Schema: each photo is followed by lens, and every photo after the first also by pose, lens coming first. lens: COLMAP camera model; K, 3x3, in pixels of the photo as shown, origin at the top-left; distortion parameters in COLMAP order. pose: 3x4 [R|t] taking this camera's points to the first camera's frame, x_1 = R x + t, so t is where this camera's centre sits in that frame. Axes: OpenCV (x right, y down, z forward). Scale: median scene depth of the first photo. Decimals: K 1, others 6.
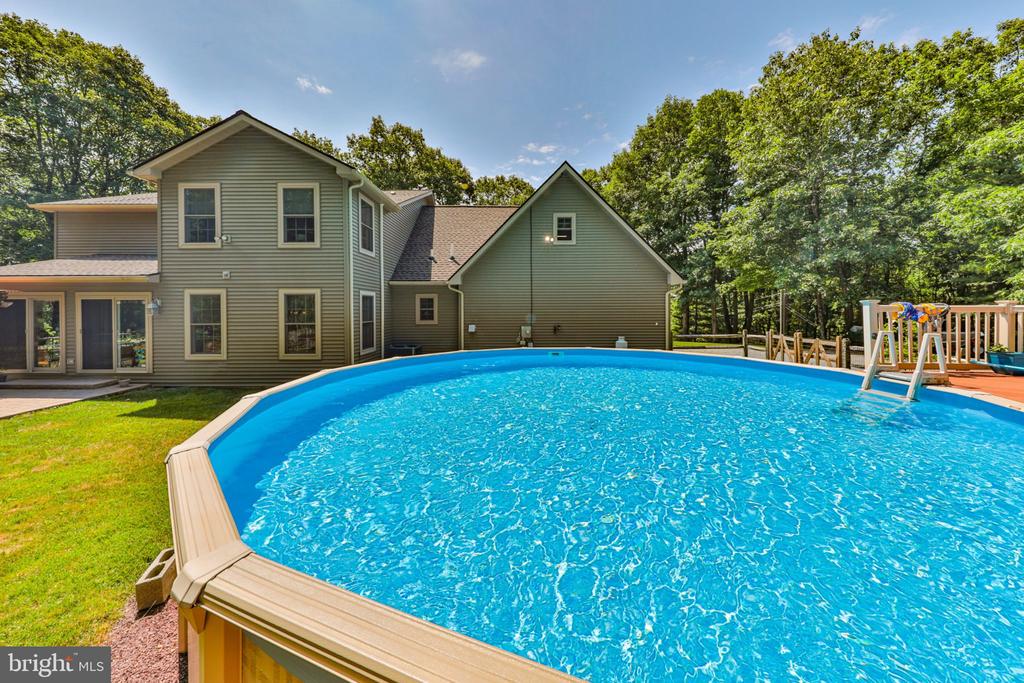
lens RADIAL K [[352.1, 0, 512.2], [0, 352.1, 313.5], [0, 0, 1]] dist [0.008689, -0.000320]
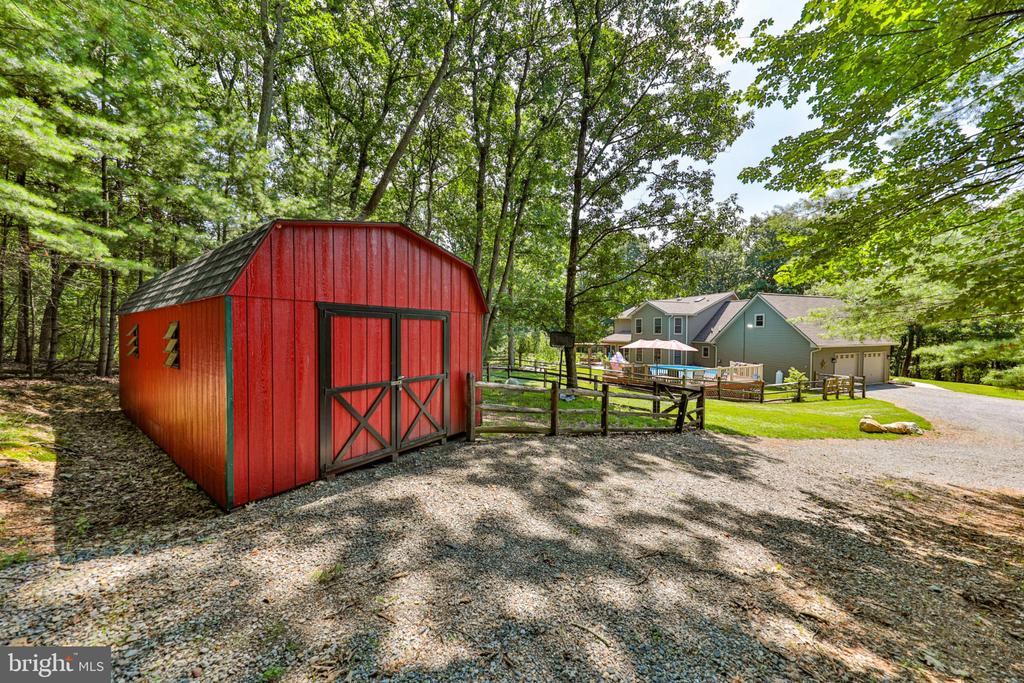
lens RADIAL K [[338.4, 0, 512.0], [0, 338.4, 341.5], [0, 0, 1]] dist [0.013010, -0.003036]
pose [[0.365645, 0.031282, -0.930229, 1.638219], [-0.007591, 0.999502, 0.030628, -0.165541], [0.930724, -0.004138, 0.365700, -1.304906]]
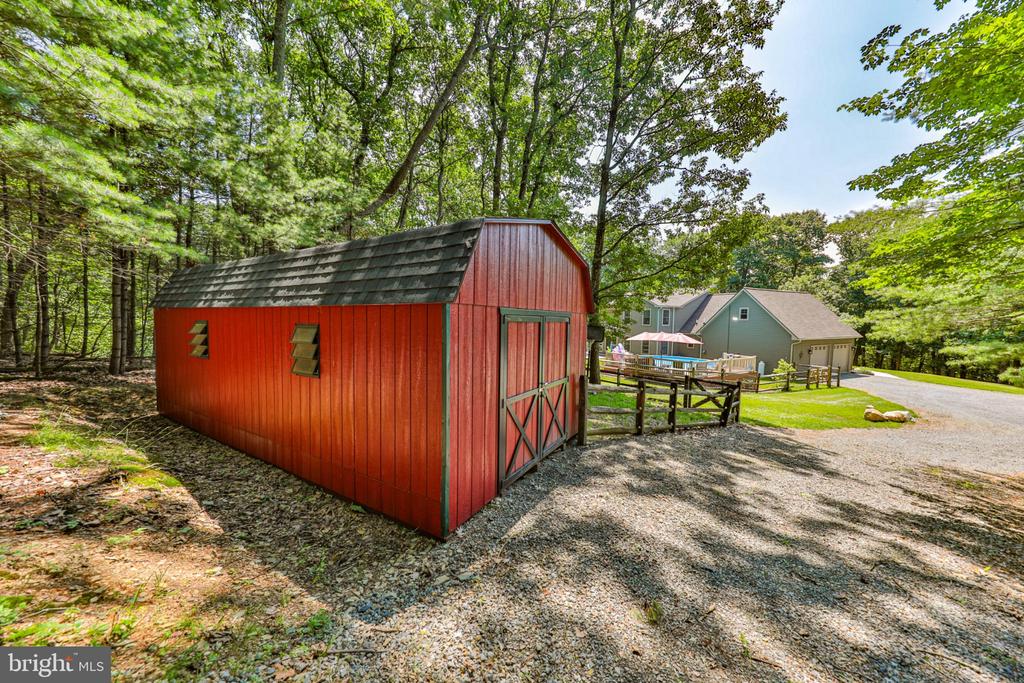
lens RADIAL K [[338.4, 0, 512.0], [0, 338.4, 341.5], [0, 0, 1]] dist [0.013010, -0.003036]
pose [[0.449679, 0.067597, -0.890629, 1.541310], [-0.018941, 0.997630, 0.066155, -0.181210], [0.892990, -0.012879, 0.449893, -1.477737]]
